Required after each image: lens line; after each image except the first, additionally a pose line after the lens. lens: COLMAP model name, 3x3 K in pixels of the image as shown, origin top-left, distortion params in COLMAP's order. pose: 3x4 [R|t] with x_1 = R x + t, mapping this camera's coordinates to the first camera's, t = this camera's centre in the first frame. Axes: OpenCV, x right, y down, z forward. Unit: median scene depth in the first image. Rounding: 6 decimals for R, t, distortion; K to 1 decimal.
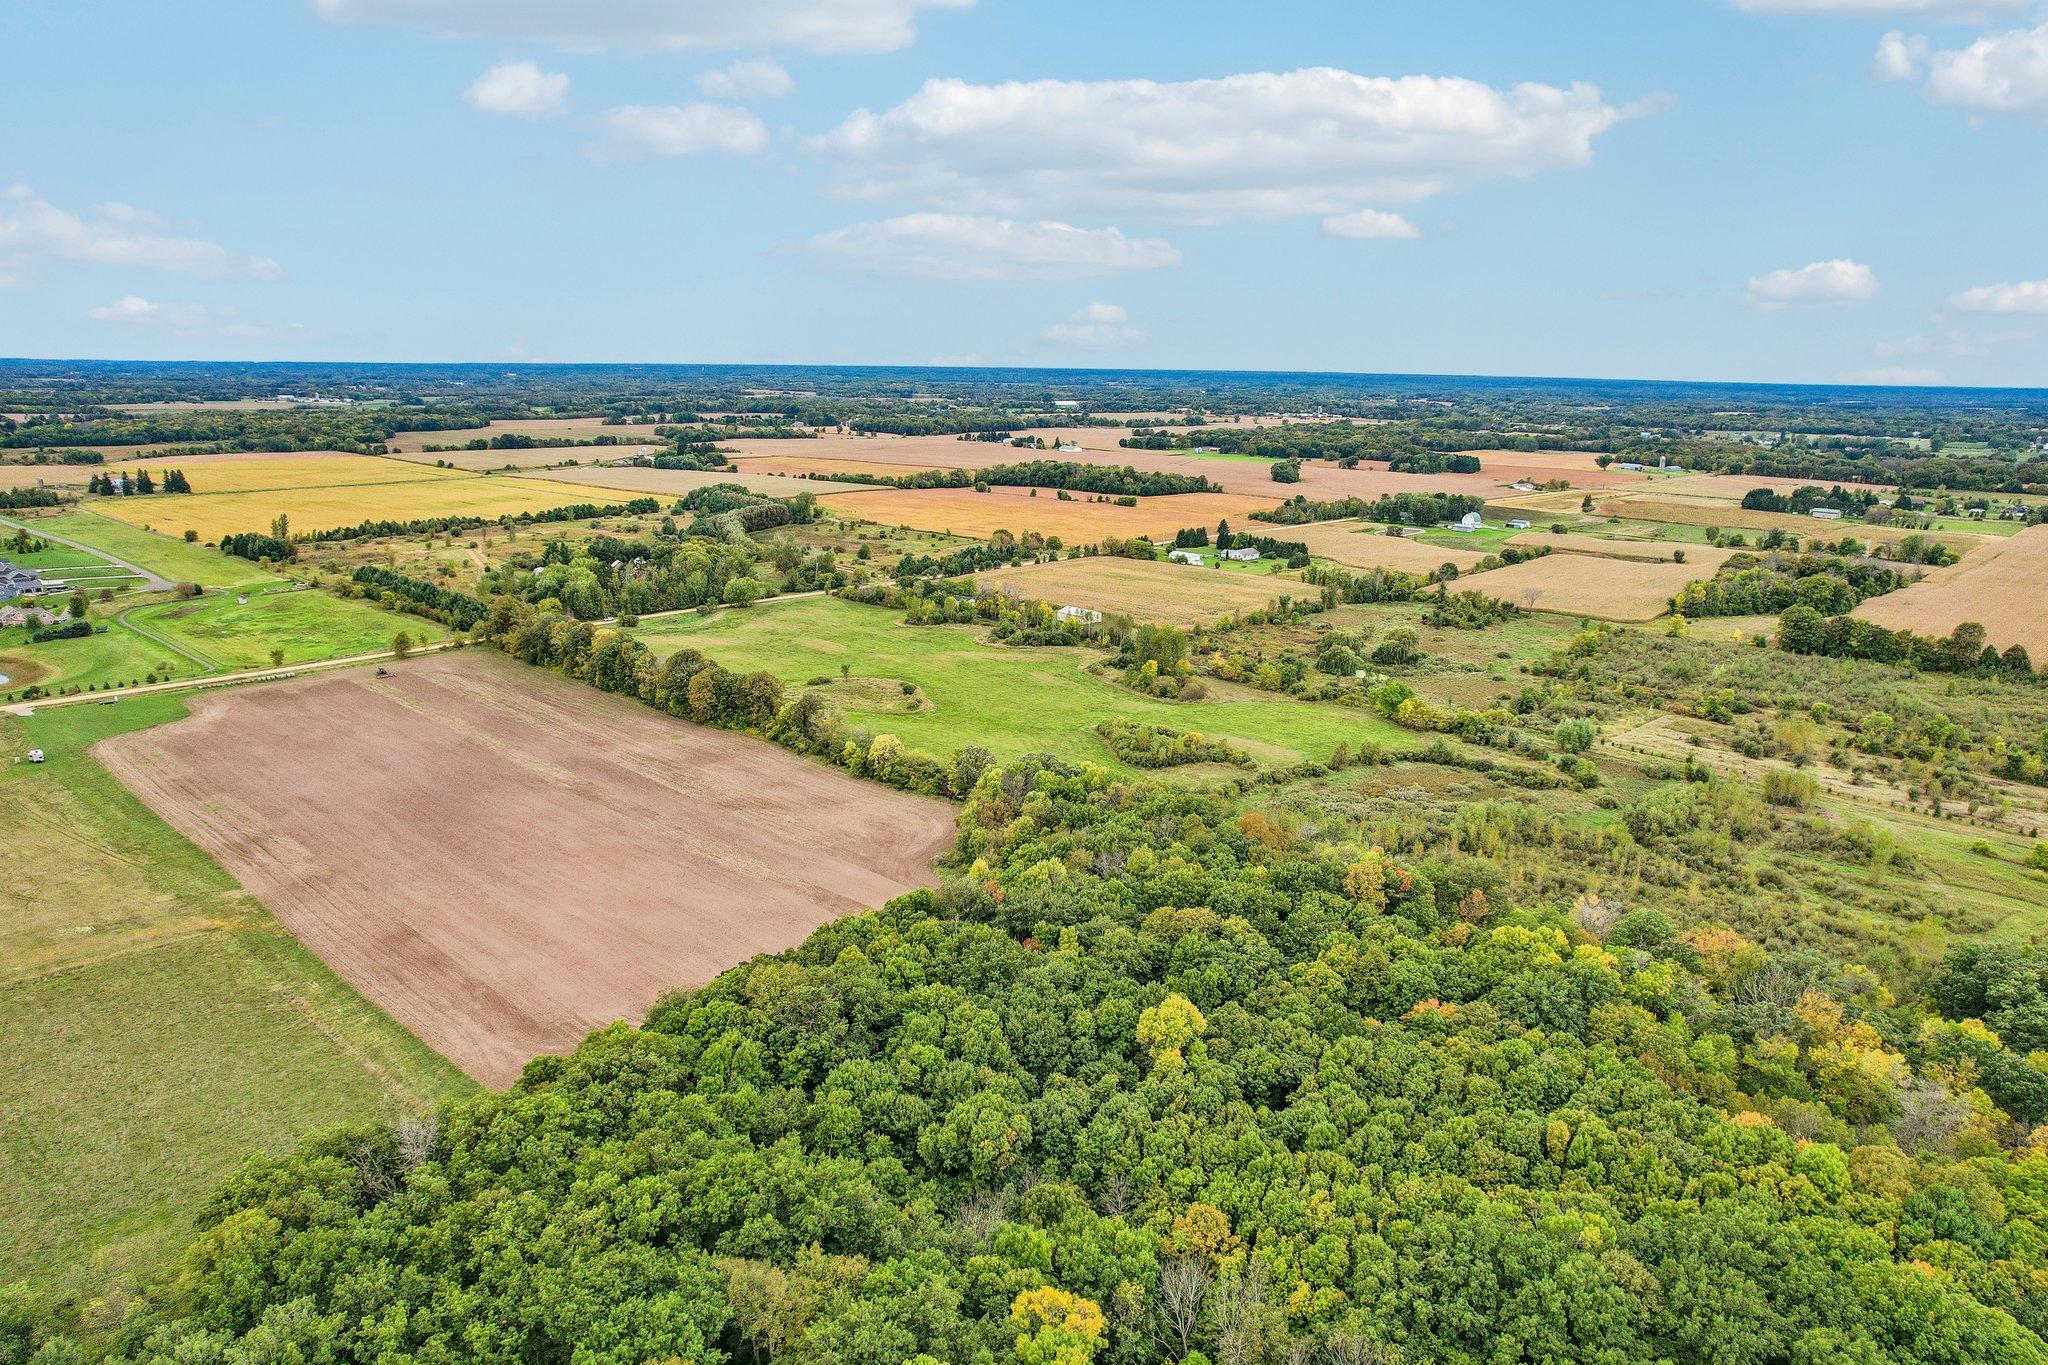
lens RADIAL K [[1330.8, 0, 1035.0], [0, 1330.8, 689.8], [0, 0, 1]] dist [-0.069371, 0.057845]
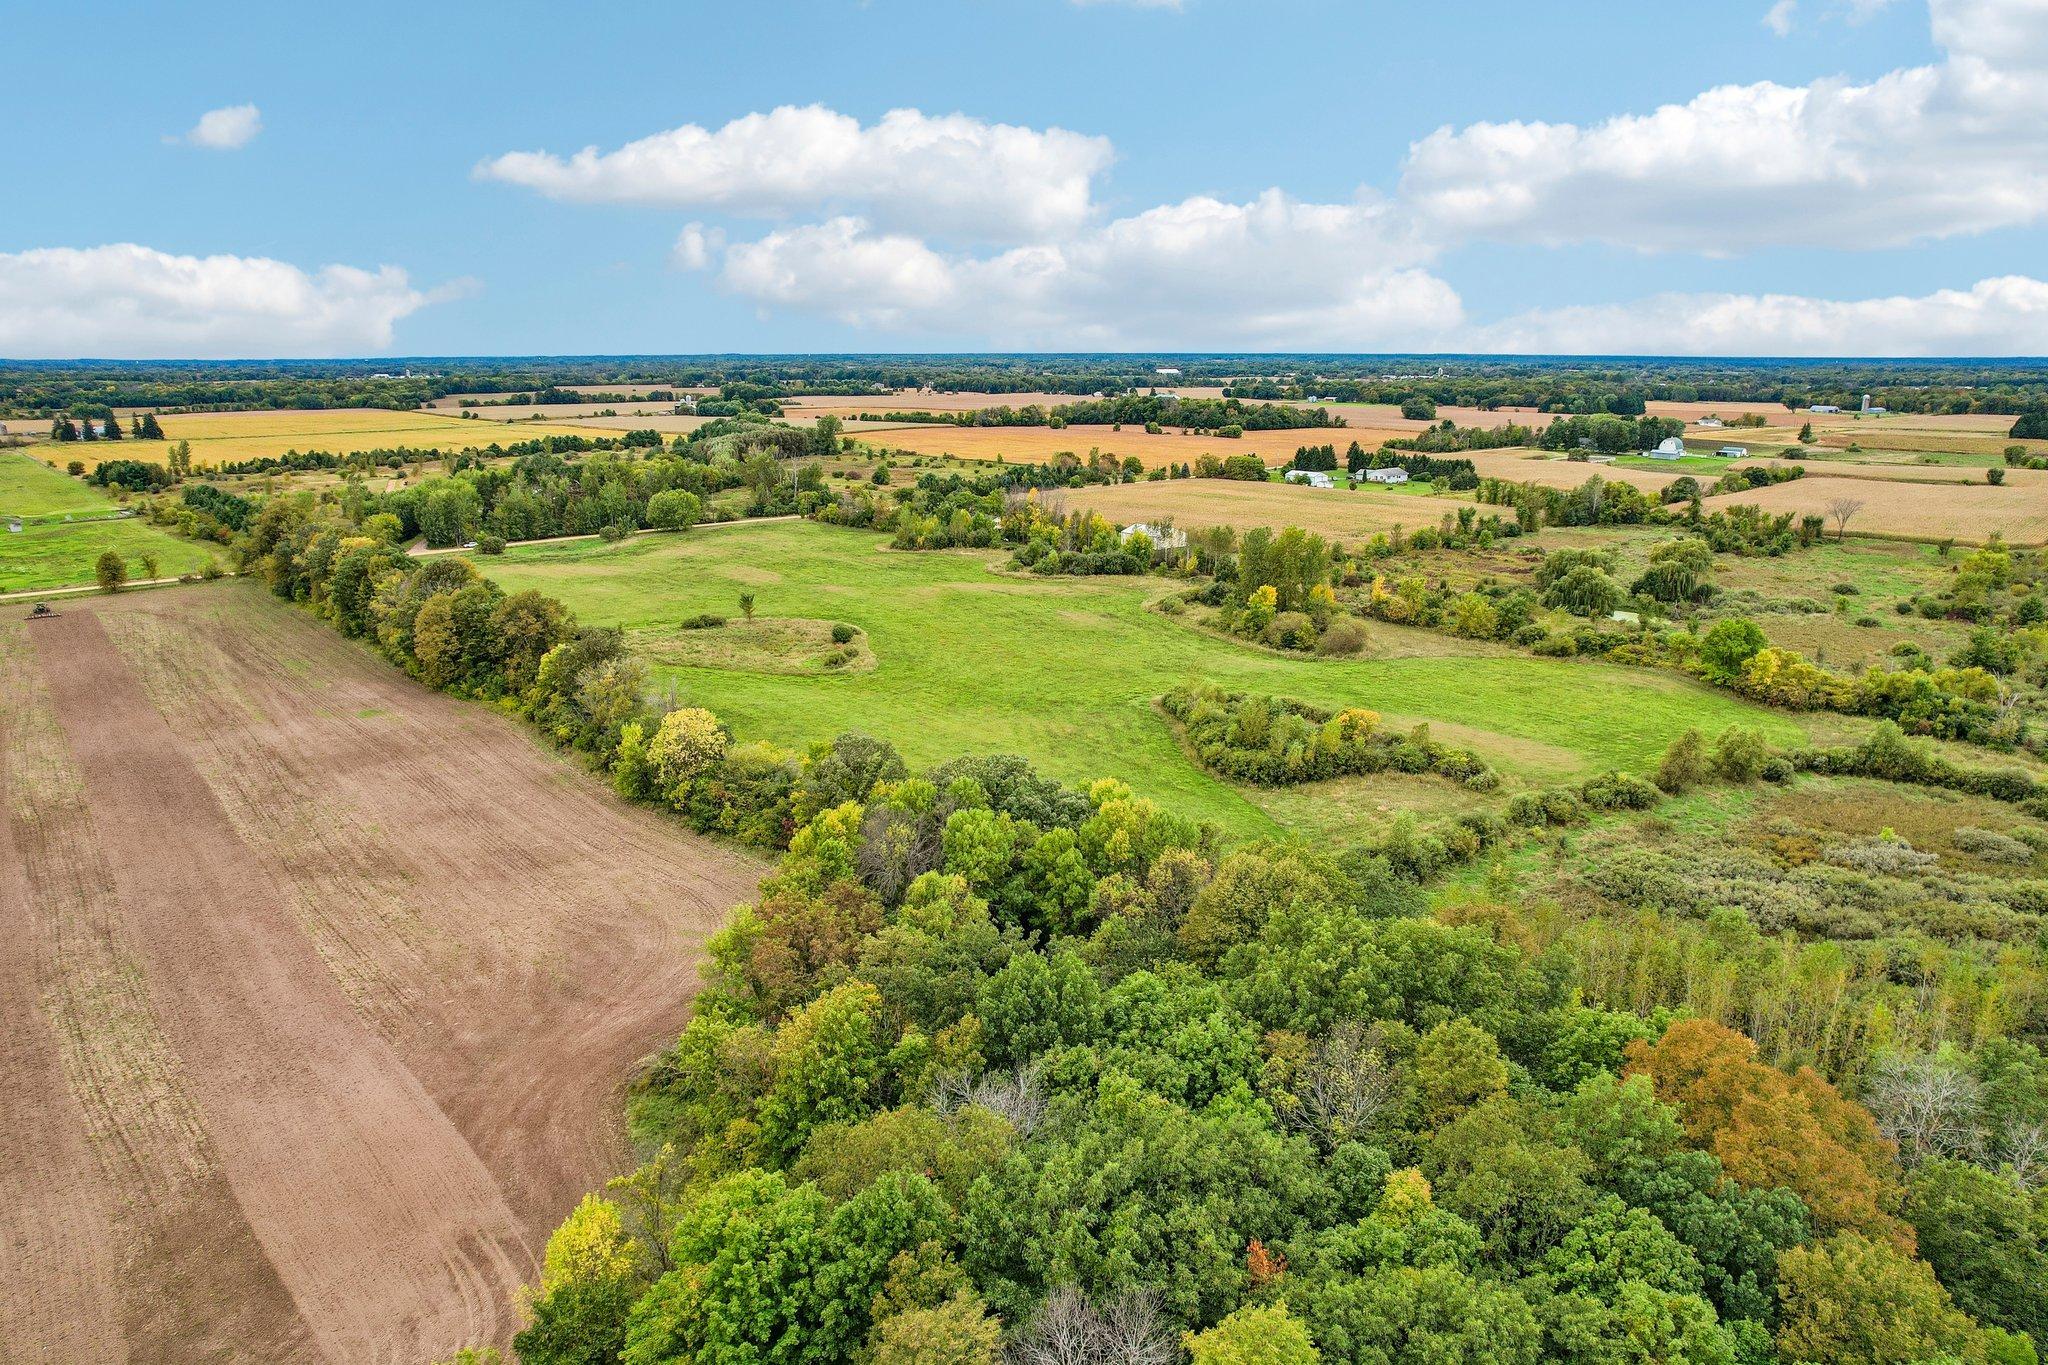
lens RADIAL K [[1319.1, 0, 1030.9], [0, 1319.1, 659.5], [0, 0, 1]] dist [-0.065750, 0.060812]
pose [[0.996575, 0.002828, -0.082649, 0.029634], [-0.003760, 0.999931, -0.011121, 0.014391], [0.082612, 0.011393, 0.996517, 0.379204]]
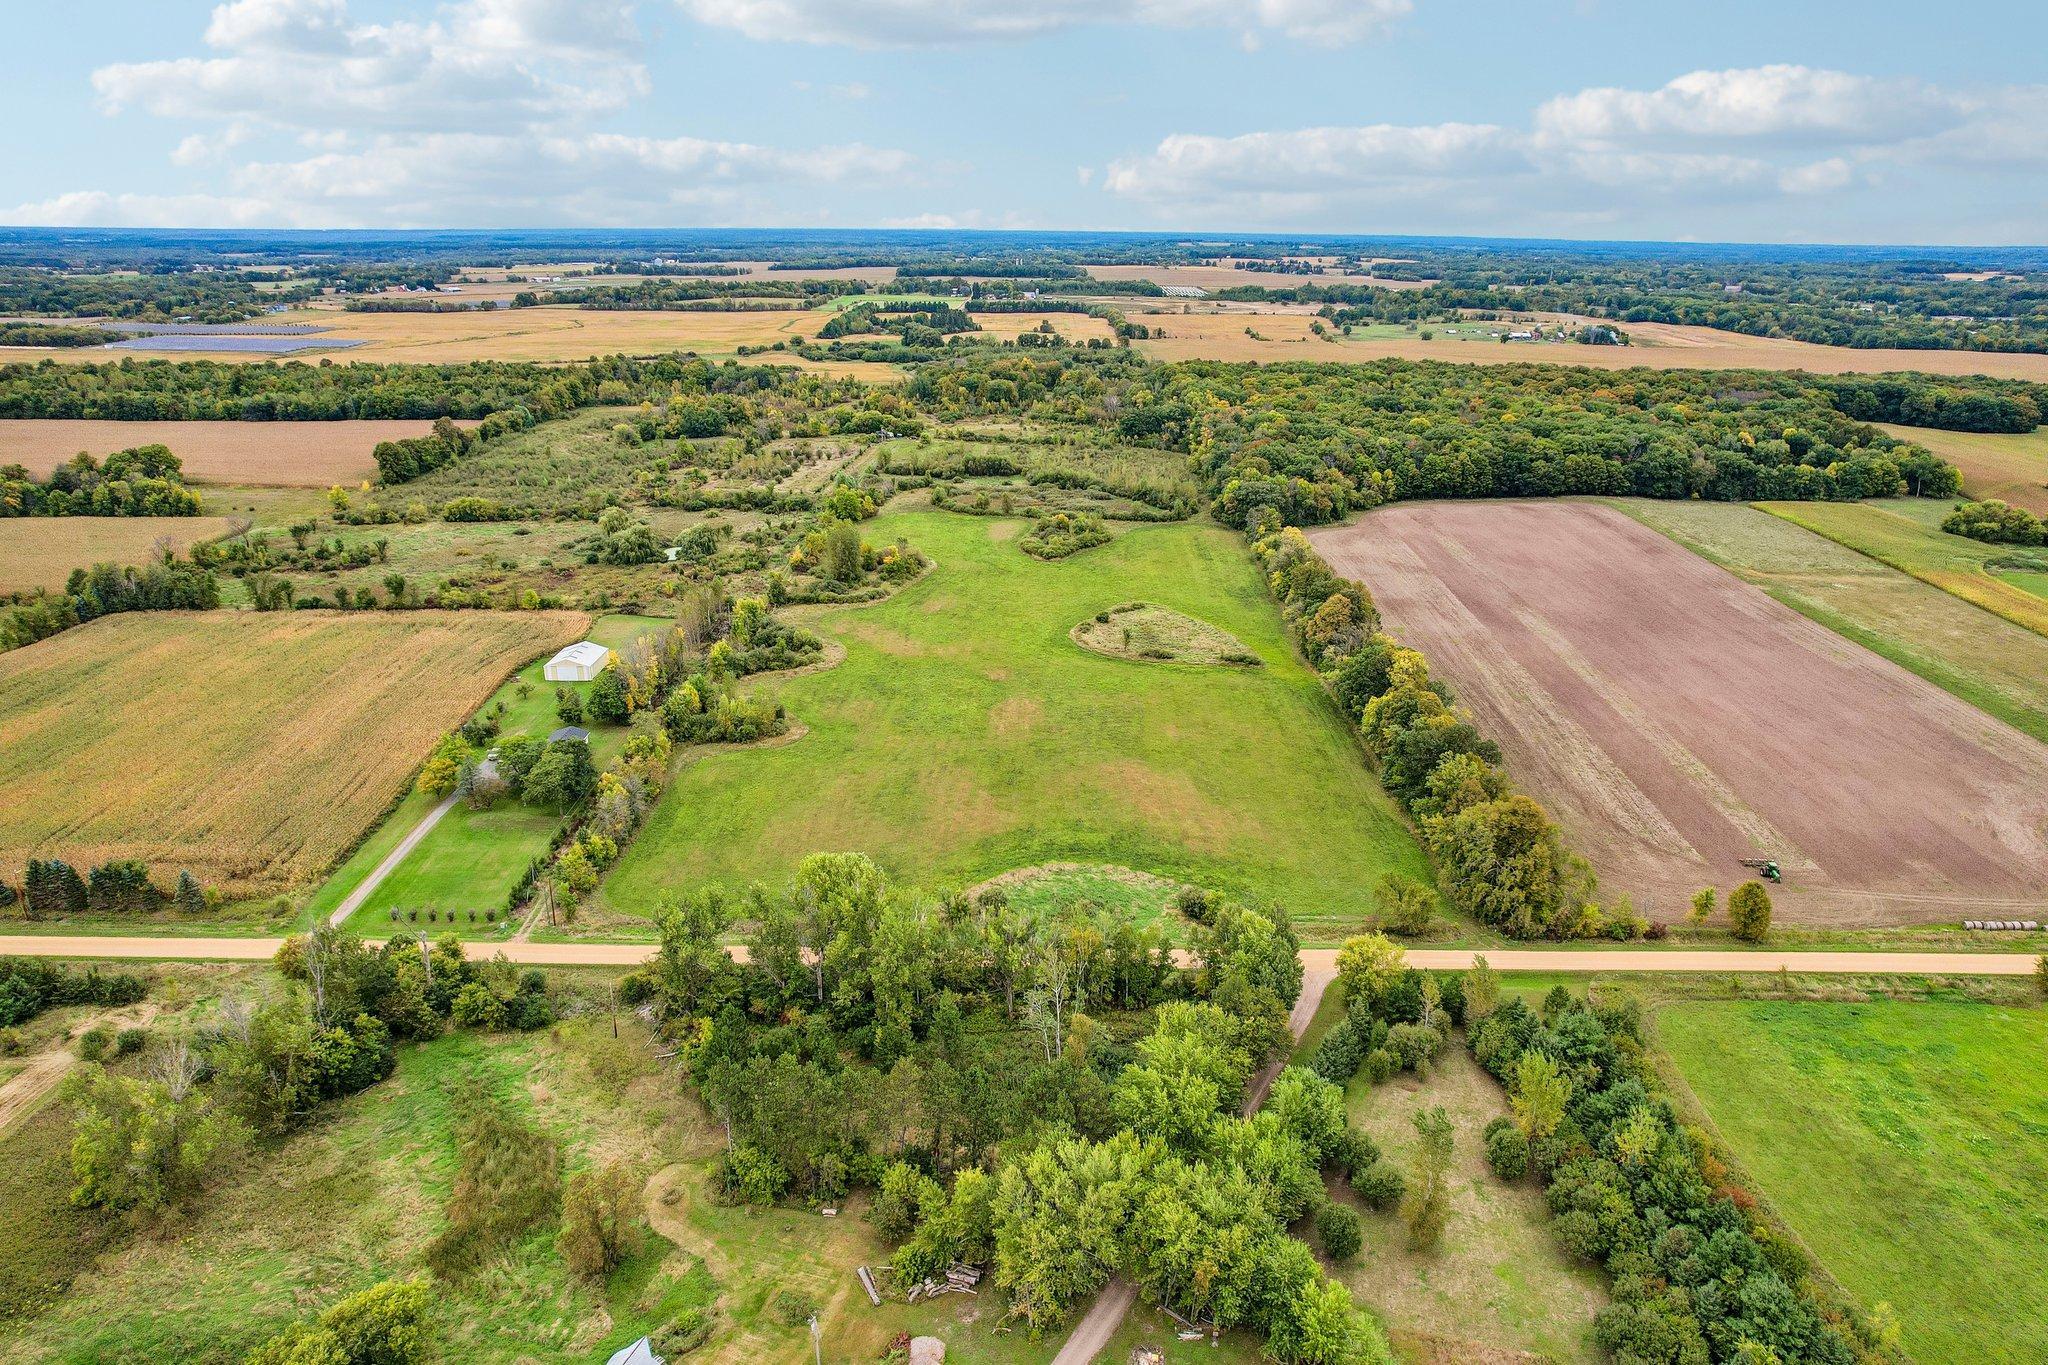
lens RADIAL K [[1330.8, 0, 1035.0], [0, 1330.8, 689.8], [0, 0, 1]] dist [-0.069371, 0.057845]
pose [[-0.697524, -0.258780, 0.668201, -0.568894], [0.154696, 0.856138, 0.493048, -0.341636], [-0.699664, 0.447281, -0.557145, 1.333522]]
